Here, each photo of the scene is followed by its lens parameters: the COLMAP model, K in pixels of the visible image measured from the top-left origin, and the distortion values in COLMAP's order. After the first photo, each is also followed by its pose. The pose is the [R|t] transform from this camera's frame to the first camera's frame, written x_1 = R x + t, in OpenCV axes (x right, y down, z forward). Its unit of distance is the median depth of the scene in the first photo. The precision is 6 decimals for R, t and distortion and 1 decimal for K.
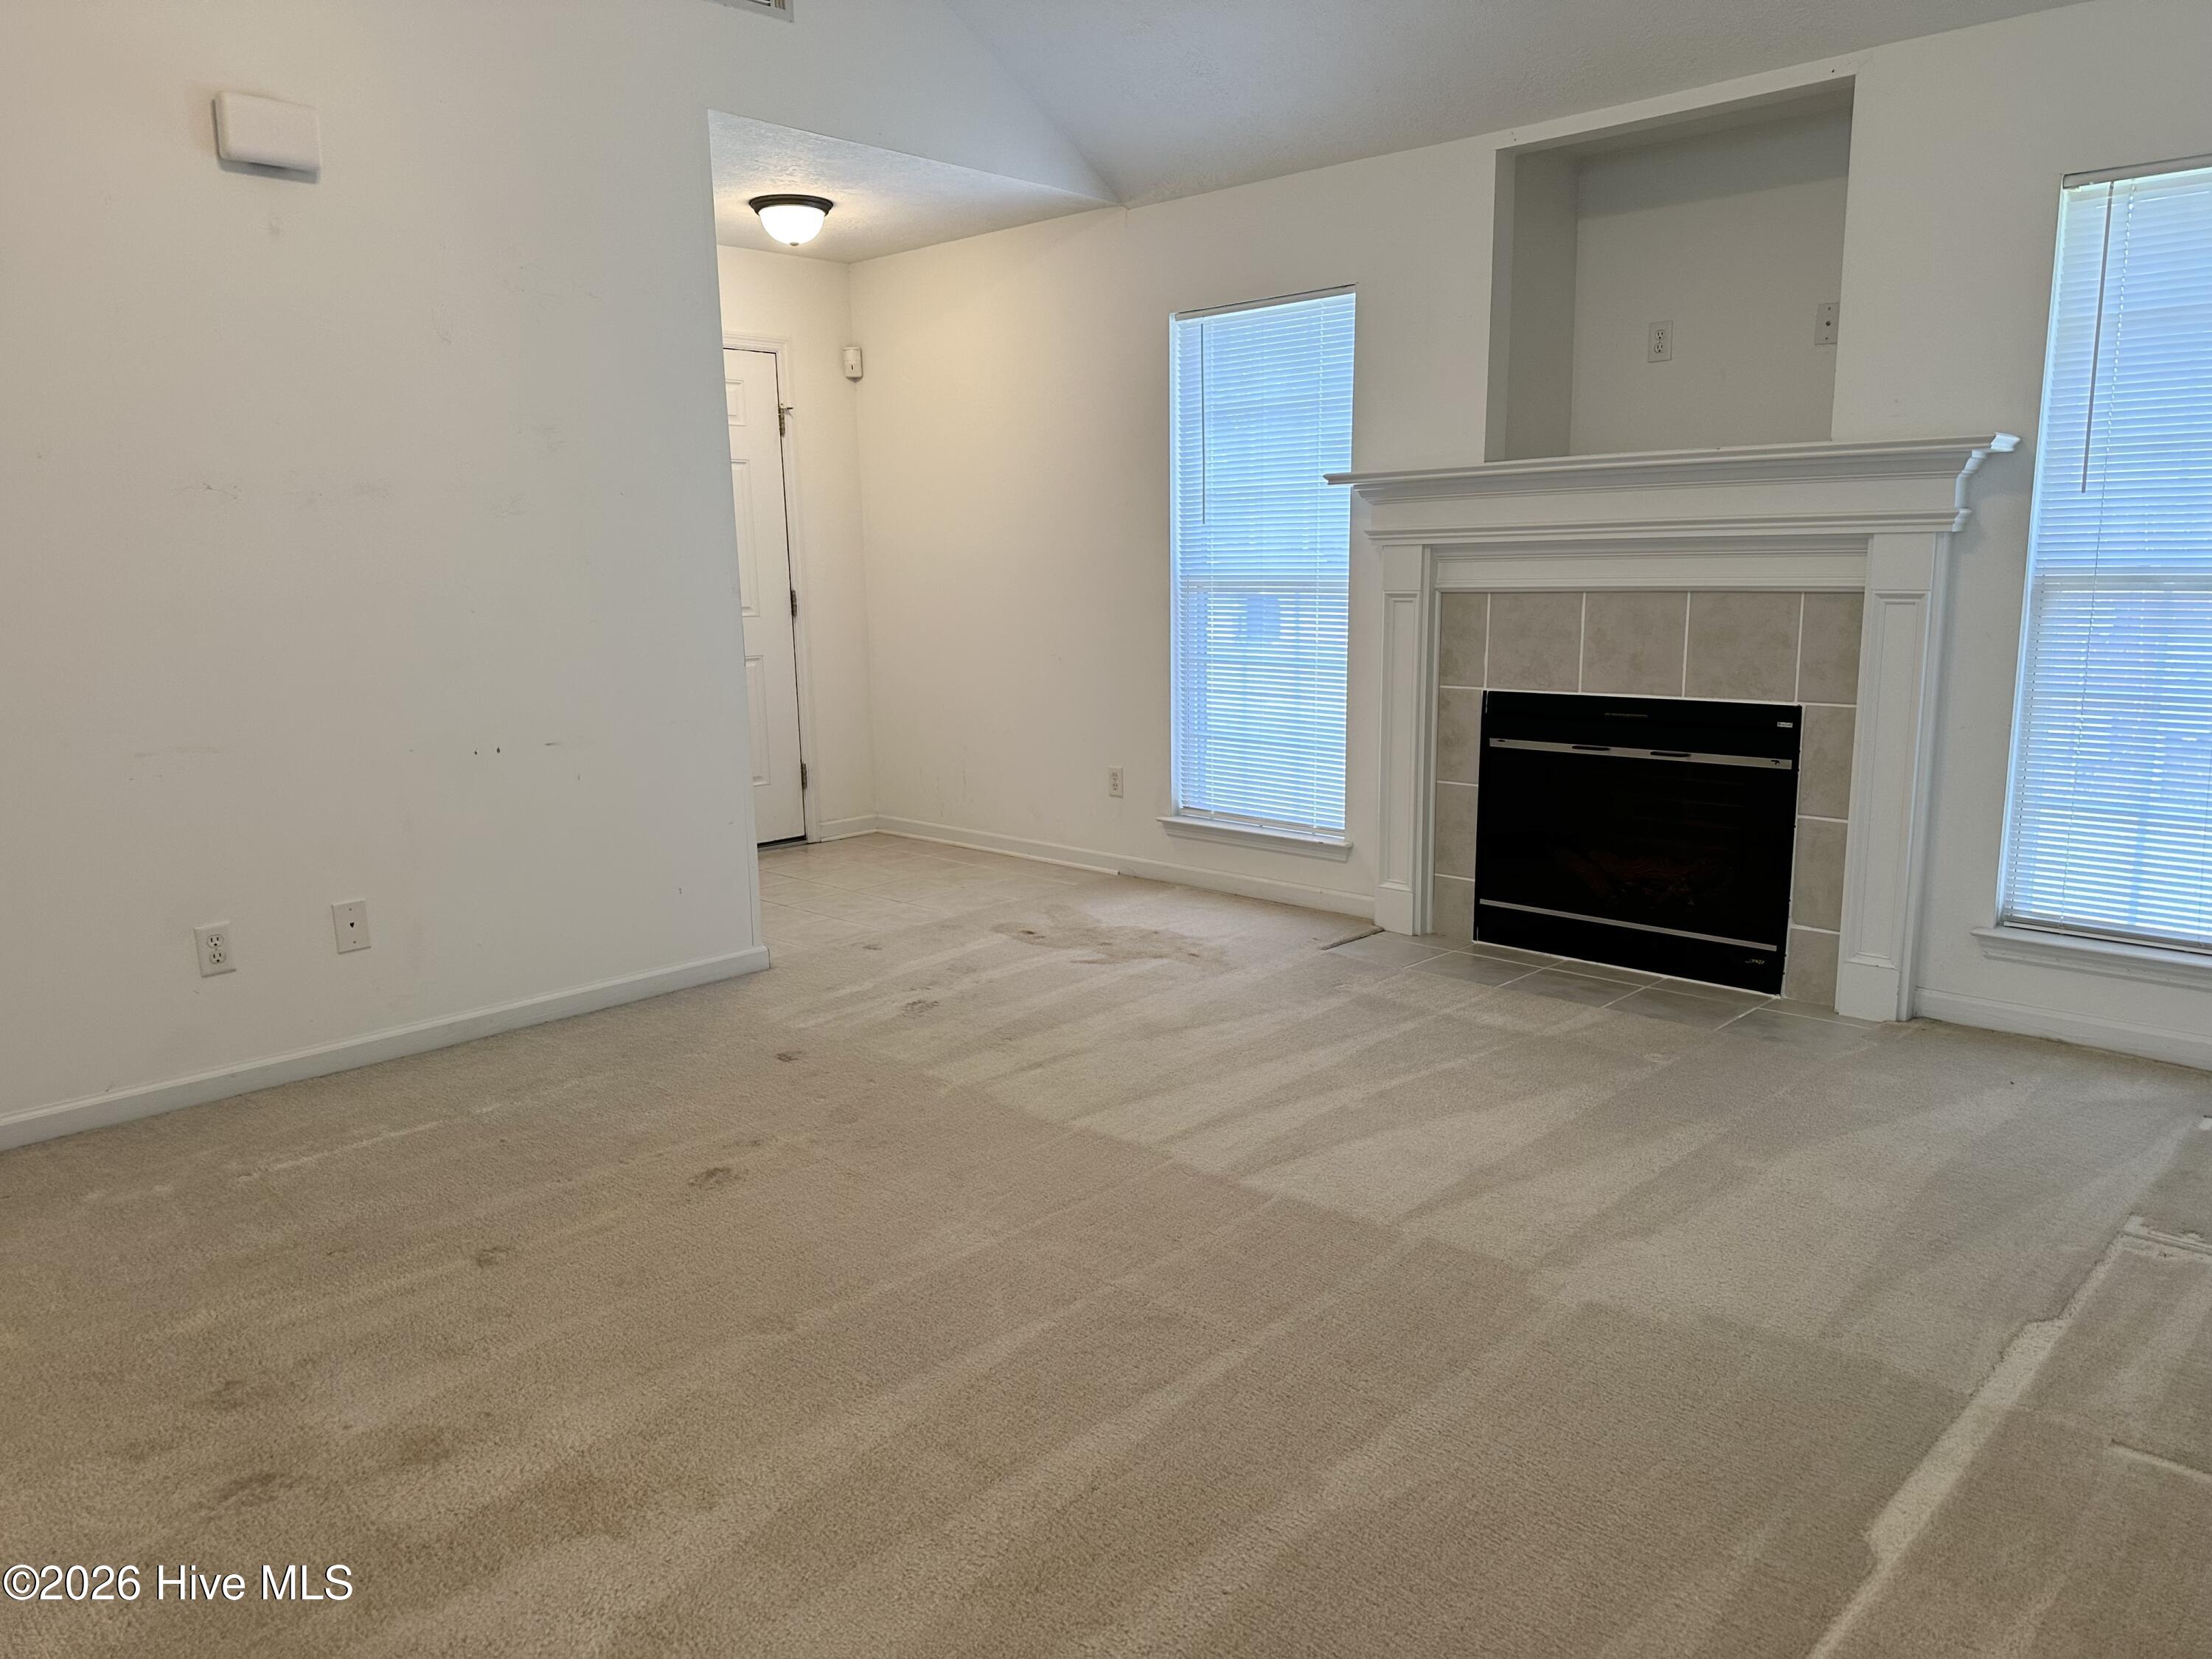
lens RADIAL K [[1531.7, 0, 1106.0], [0, 1531.7, 829.5], [0, 0, 1]] dist [0.118600, -0.153284]
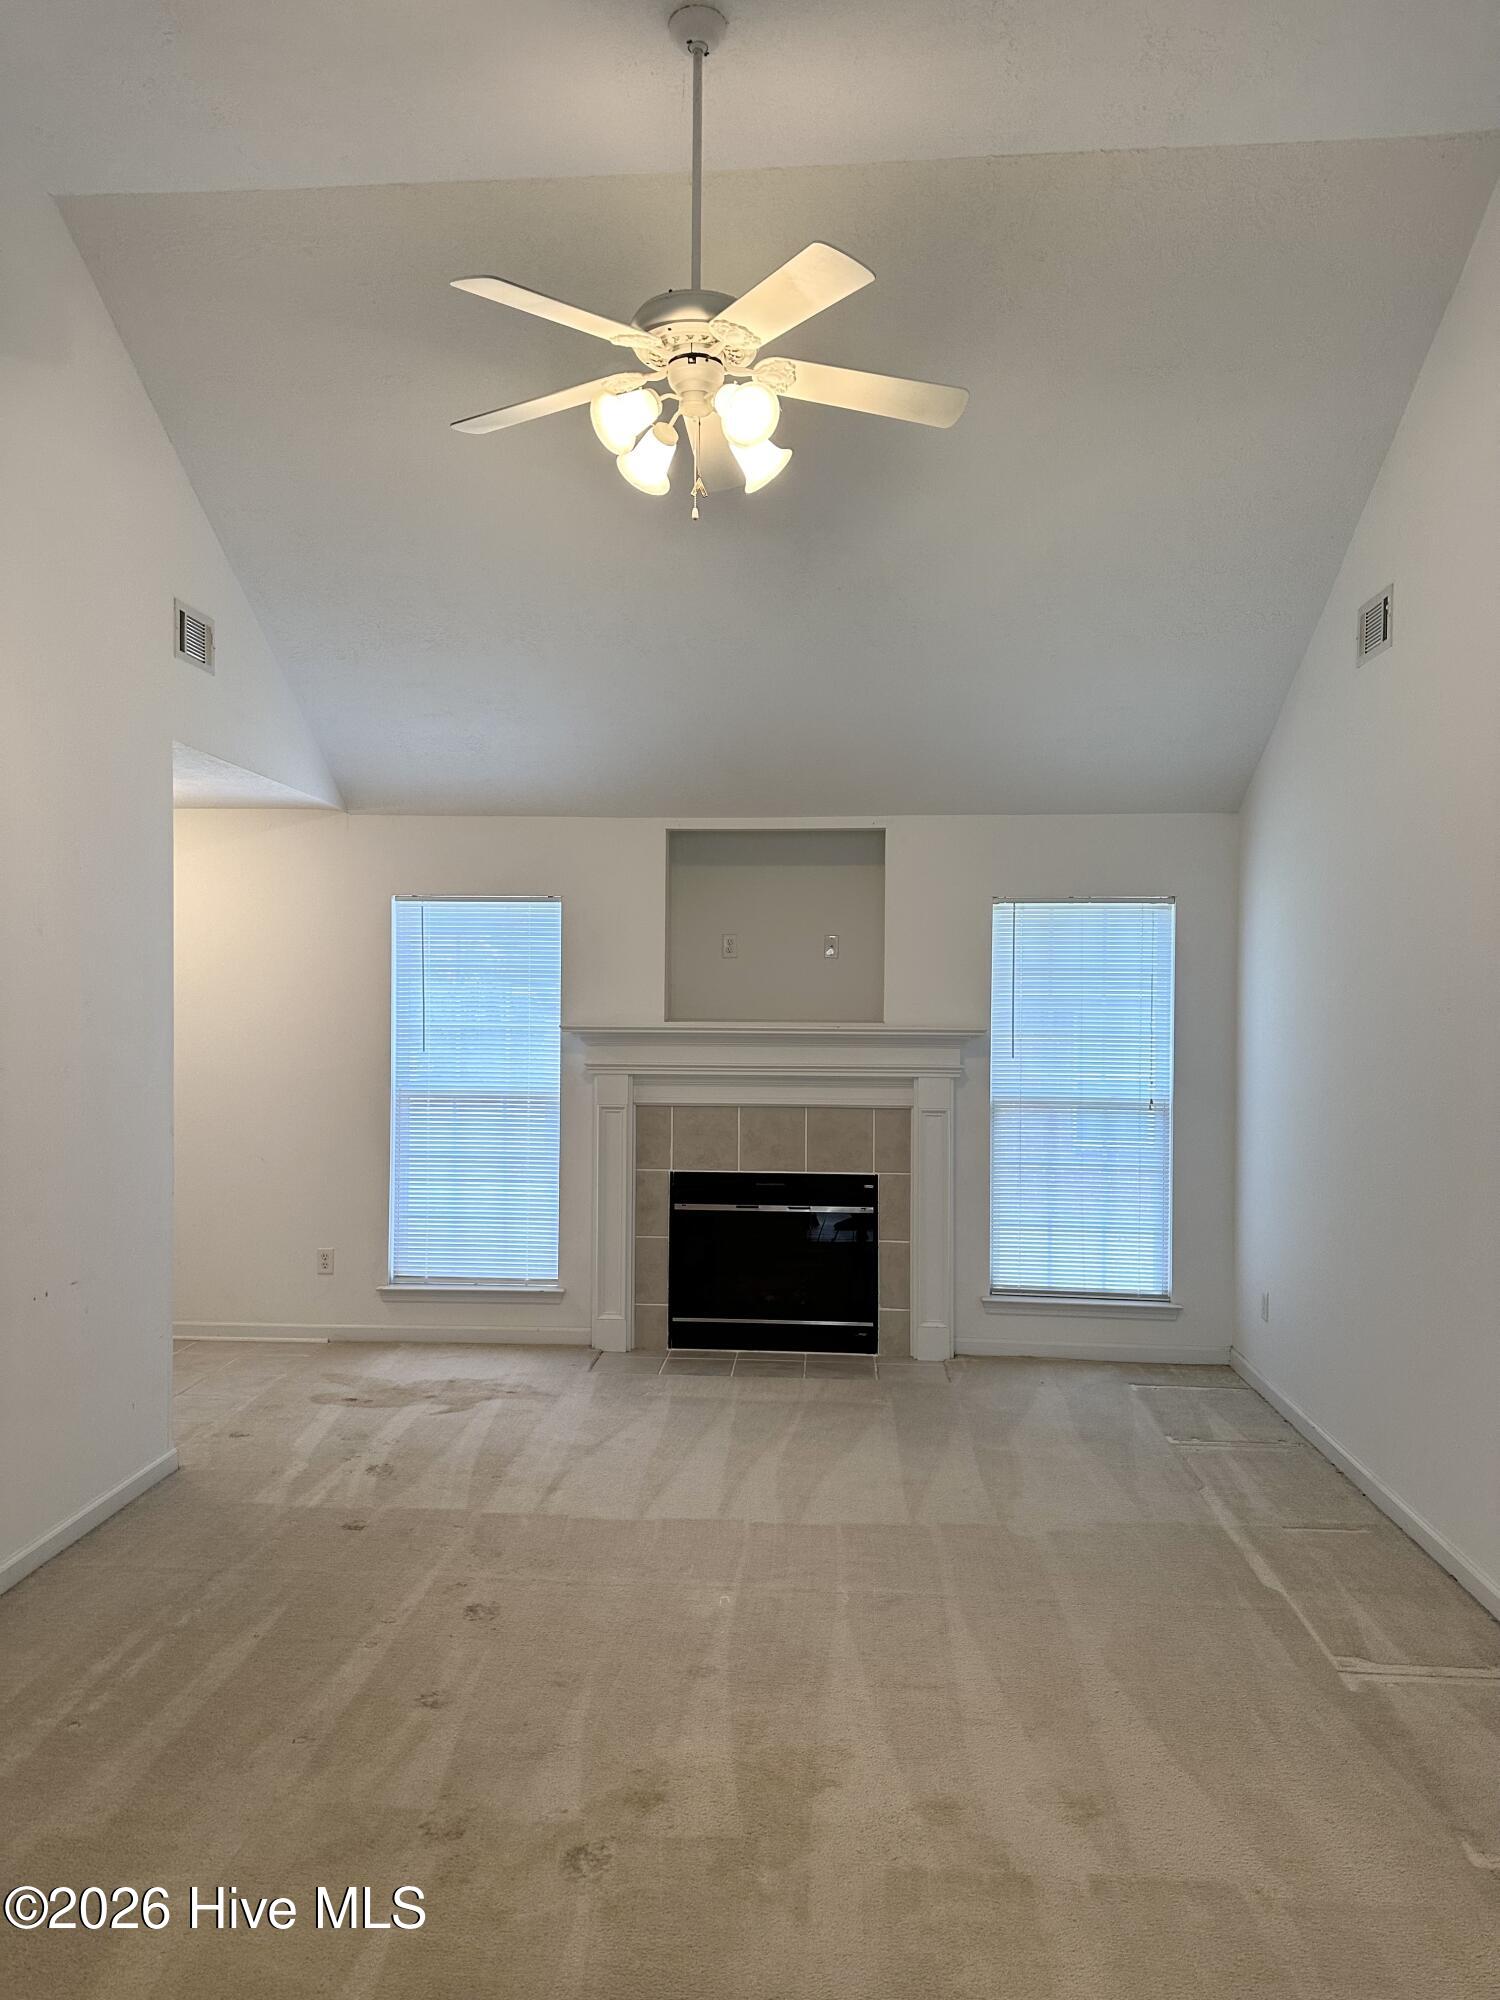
lens RADIAL K [[1404.6, 0, 710.9], [0, 1404.6, 1004.7], [0, 0, 1]] dist [0.166884, -0.313200]
pose [[0.775388, 0.010417, 0.631400, -0.630985], [0.095516, 0.986425, -0.133572, -0.070586], [-0.624220, 0.163879, 0.763867, -0.081640]]
